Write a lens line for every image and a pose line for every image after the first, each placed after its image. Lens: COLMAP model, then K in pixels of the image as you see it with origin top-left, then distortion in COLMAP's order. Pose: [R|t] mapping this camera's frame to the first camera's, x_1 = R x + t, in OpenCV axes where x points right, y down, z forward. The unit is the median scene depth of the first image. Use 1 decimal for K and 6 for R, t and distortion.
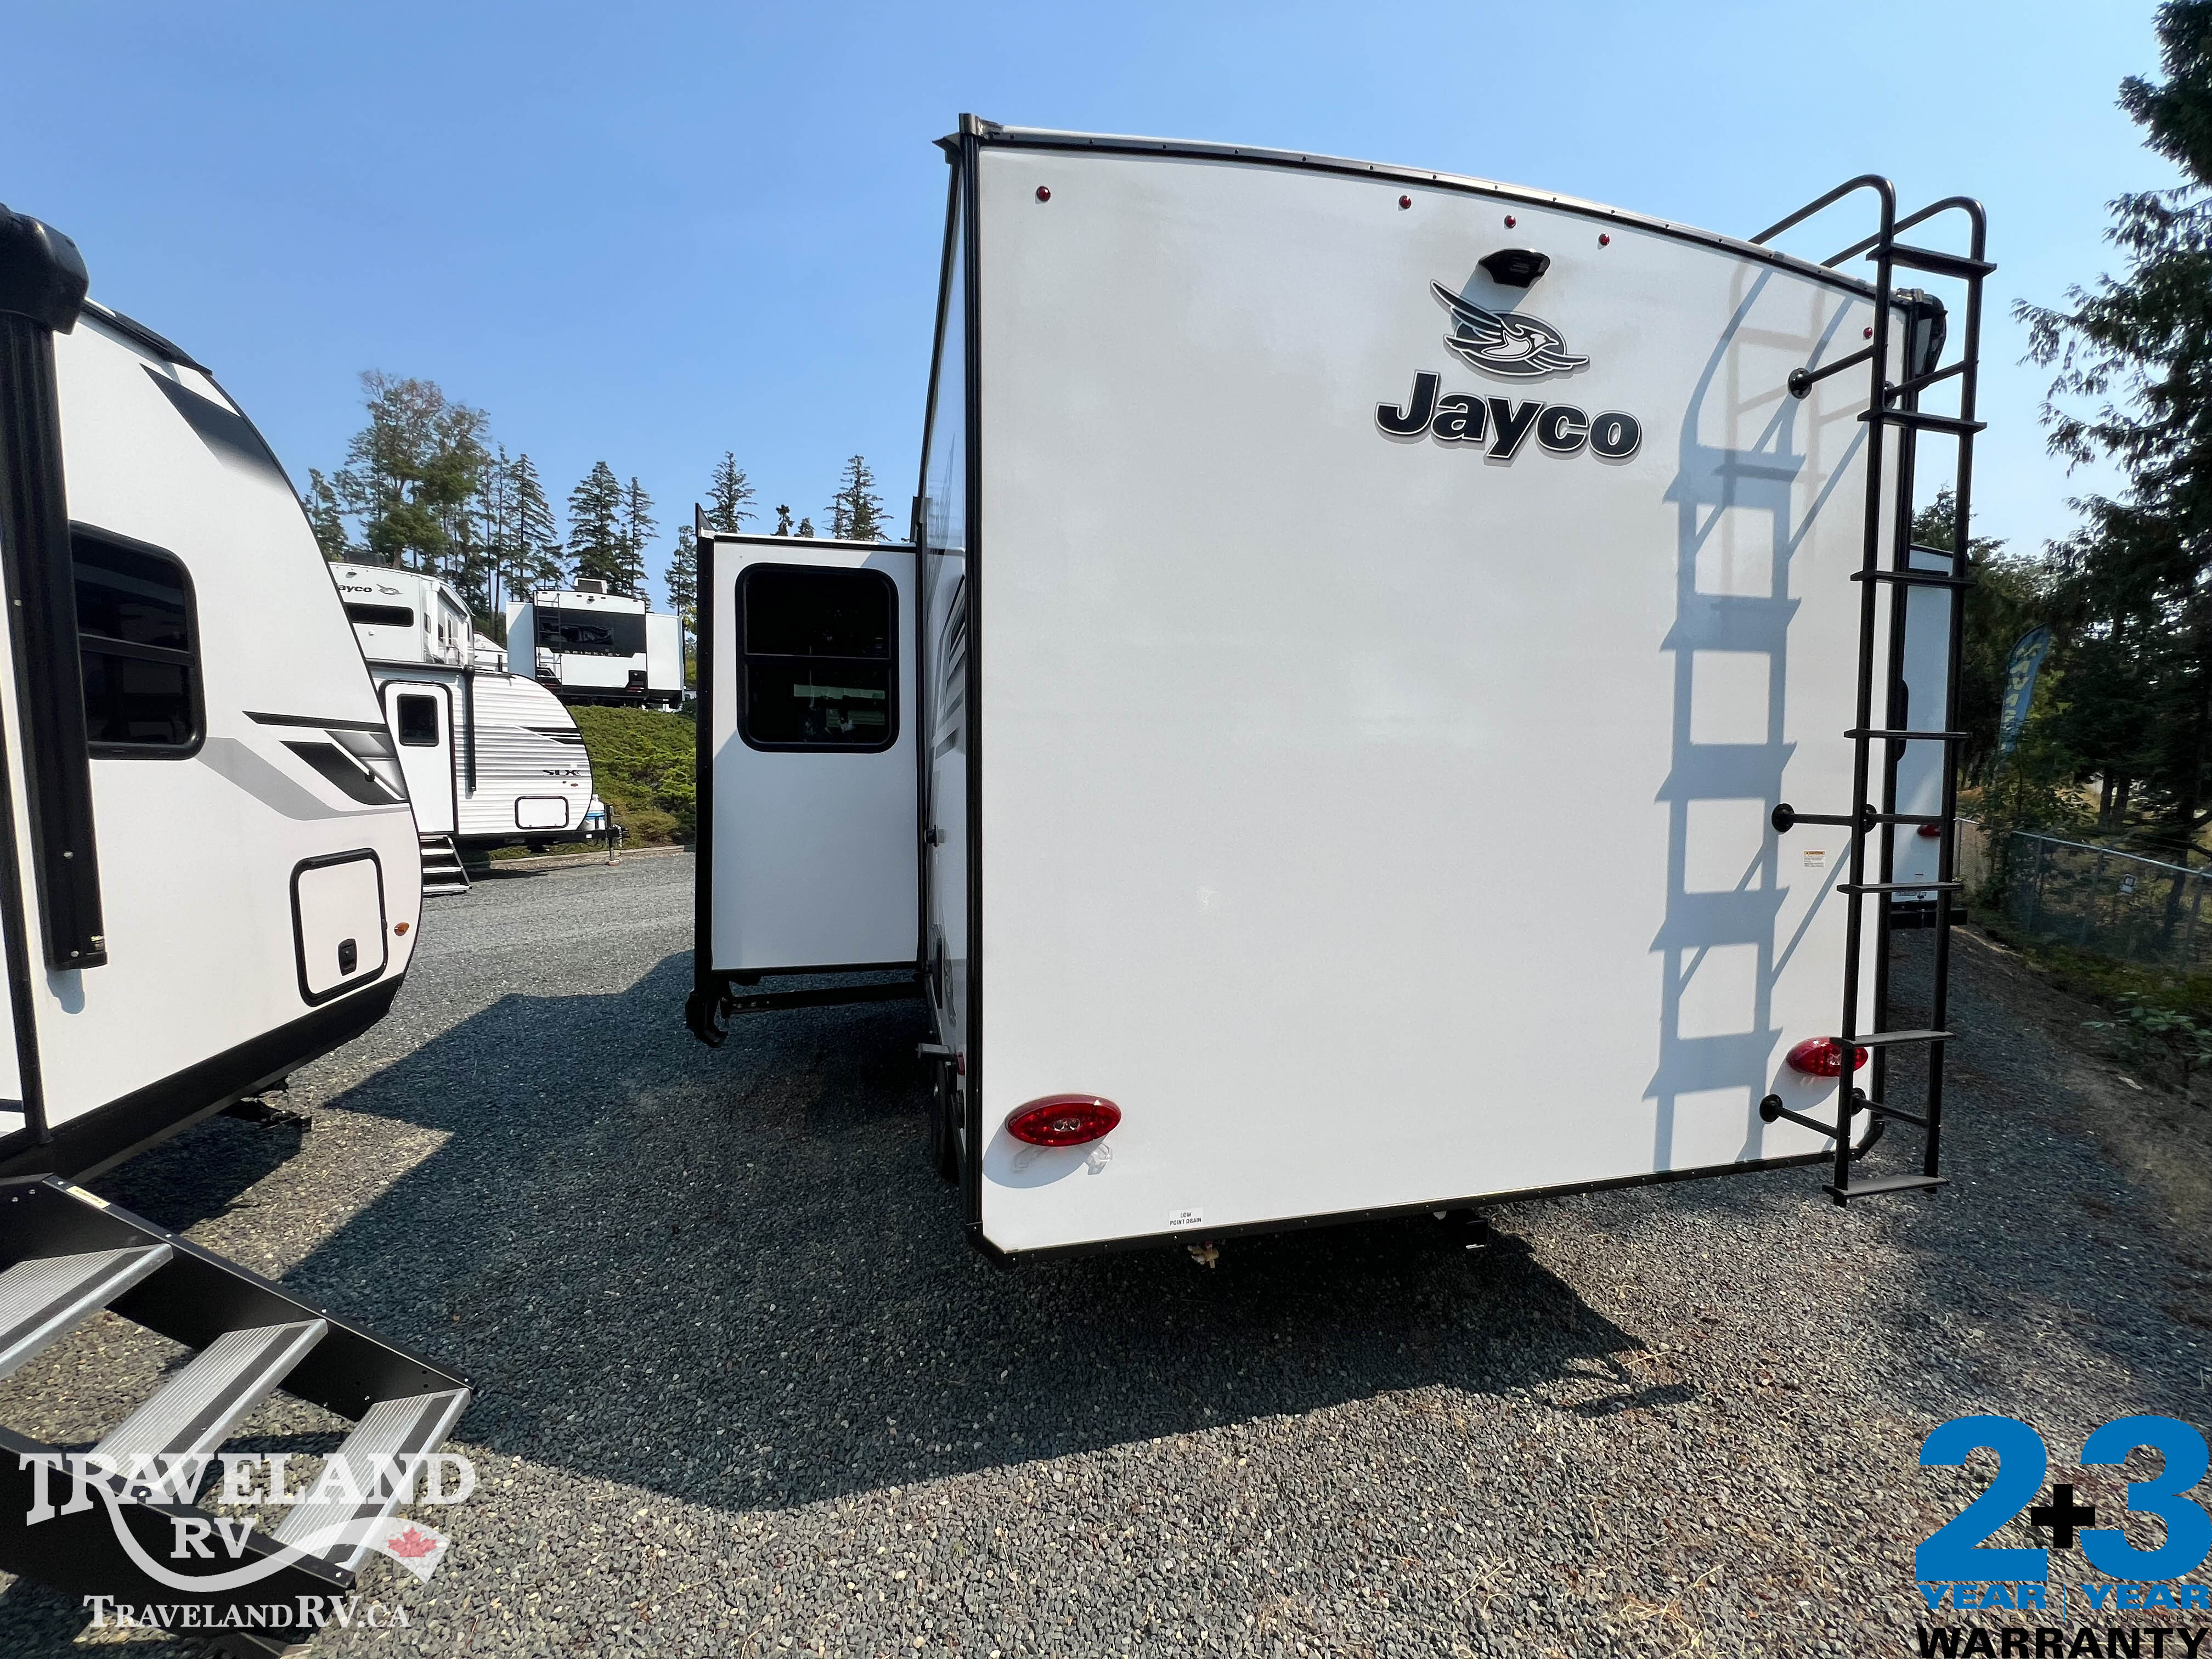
lens RADIAL K [[894.0, 0, 1106.0], [0, 894.0, 829.5], [0, 0, 1]] dist [-0.000166, 0.000002]
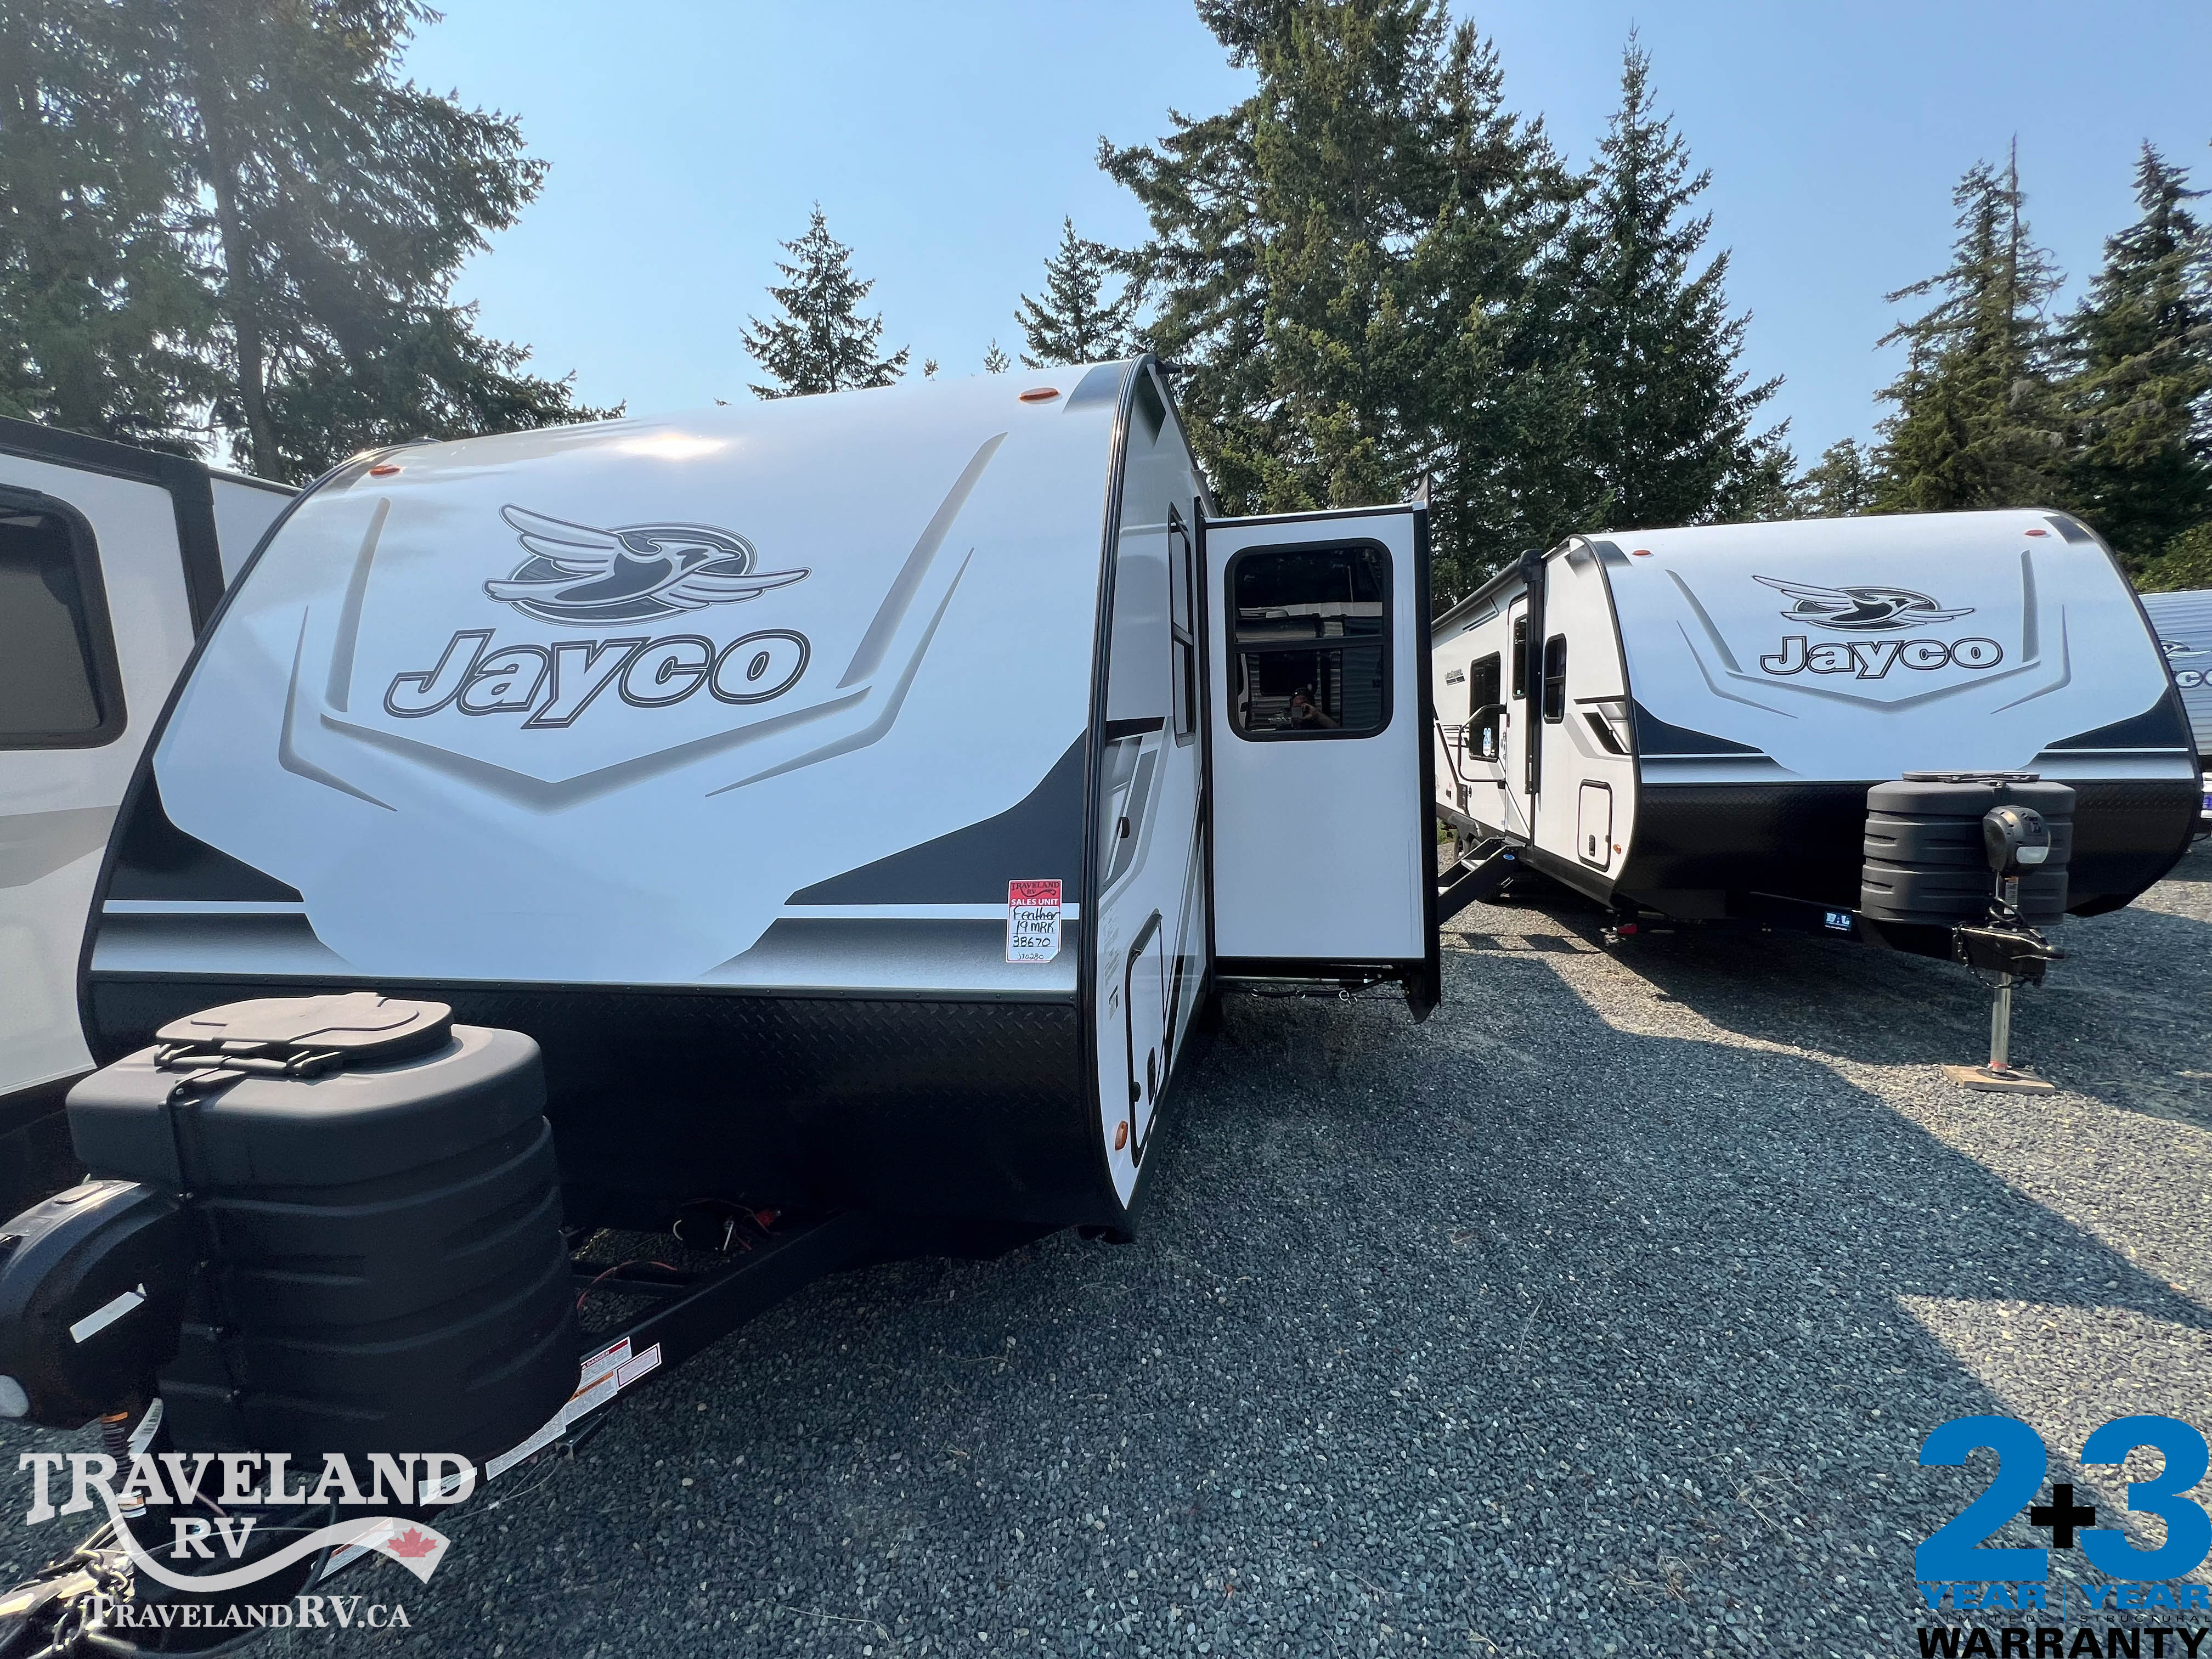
lens RADIAL K [[894.0, 0, 1106.0], [0, 894.0, 829.5], [0, 0, 1]] dist [-0.000166, 0.000002]
pose [[-0.911825, -0.022118, 0.409983, -0.585693], [0.054122, 0.983359, 0.173421, -0.174447], [-0.406996, 0.180319, -0.895455, 2.297293]]
